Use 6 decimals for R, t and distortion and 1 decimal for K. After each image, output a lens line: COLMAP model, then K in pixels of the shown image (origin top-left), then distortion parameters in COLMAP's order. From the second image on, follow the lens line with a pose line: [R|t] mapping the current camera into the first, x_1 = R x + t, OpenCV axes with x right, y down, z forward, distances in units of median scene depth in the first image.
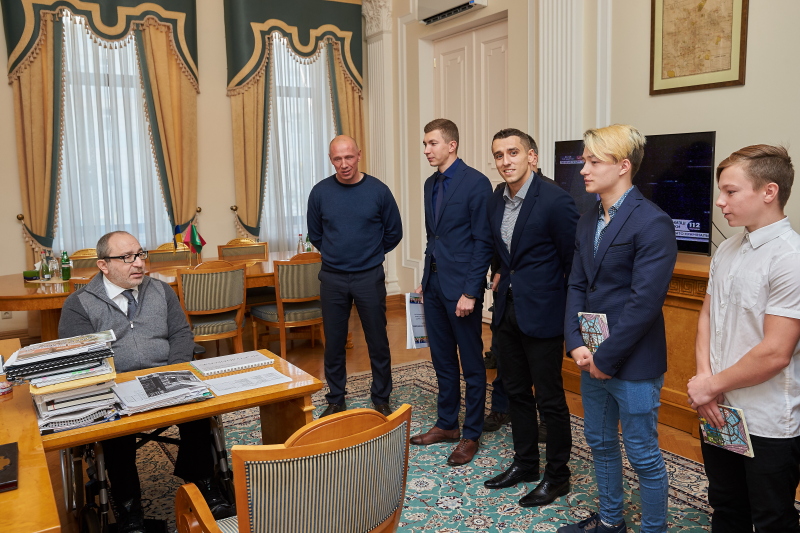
lens RADIAL K [[707.5, 0, 400.0], [0, 707.5, 266.5], [0, 0, 1]] dist [-0.048397, 0.094669]
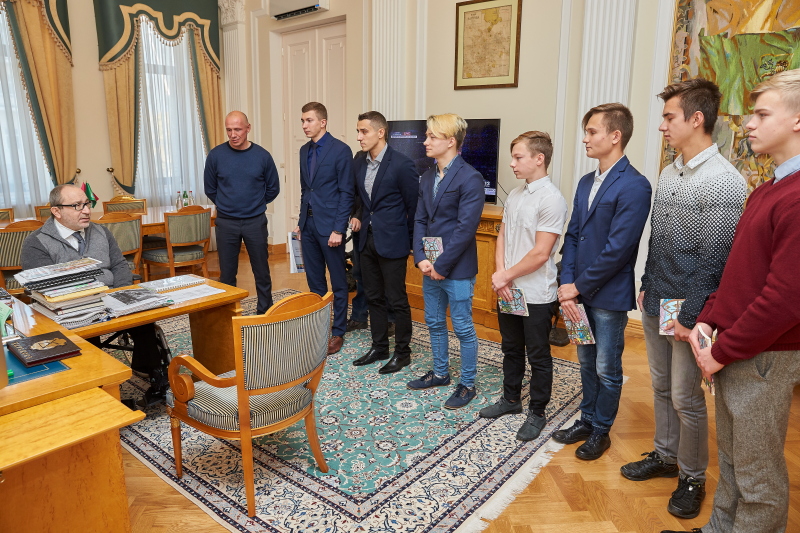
lens RADIAL K [[594.5, 0, 398.8], [0, 594.5, 284.8], [0, 0, 1]] dist [-0.084227, 0.105381]
pose [[0.961792, -0.040127, 0.270825, -0.107785], [0.011967, 0.994417, 0.104839, 0.022969], [-0.273520, -0.097592, 0.956903, -0.163052]]
